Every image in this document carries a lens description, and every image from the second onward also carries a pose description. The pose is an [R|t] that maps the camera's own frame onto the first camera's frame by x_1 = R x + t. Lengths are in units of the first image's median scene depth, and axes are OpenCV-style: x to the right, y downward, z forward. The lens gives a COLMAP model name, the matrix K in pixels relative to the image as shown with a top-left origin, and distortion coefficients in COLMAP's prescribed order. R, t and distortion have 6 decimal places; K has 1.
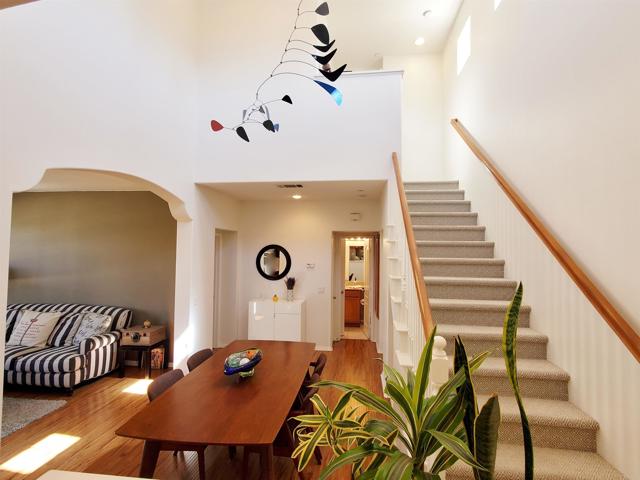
lens RADIAL K [[327.8, 0, 325.8], [0, 327.8, 241.1], [0, 0, 1]] dist [0.009341, 0.004596]
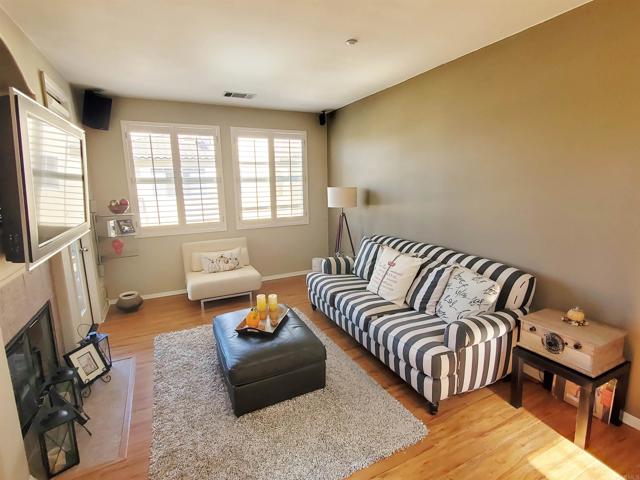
lens RADIAL K [[327.8, 0, 318.4], [0, 327.8, 239.6], [0, 0, 1]] dist [0.009341, 0.004596]
pose [[0.546948, 0.119786, -0.828552, -0.392551], [0.050549, 0.983179, 0.175510, 0.055853], [0.835639, -0.137878, 0.531693, 0.506006]]
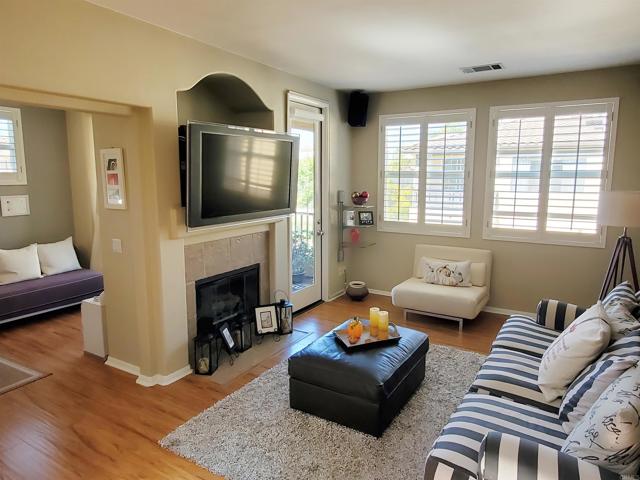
lens RADIAL K [[412.7, 0, 321.9], [0, 412.7, 239.5], [0, 0, 1]] dist [-0.020520, 0.004997]
pose [[-0.417262, 0.117055, -0.901216, -0.322864], [0.015116, 0.992427, 0.121903, 0.068193], [0.908660, 0.037243, -0.415872, 0.935419]]
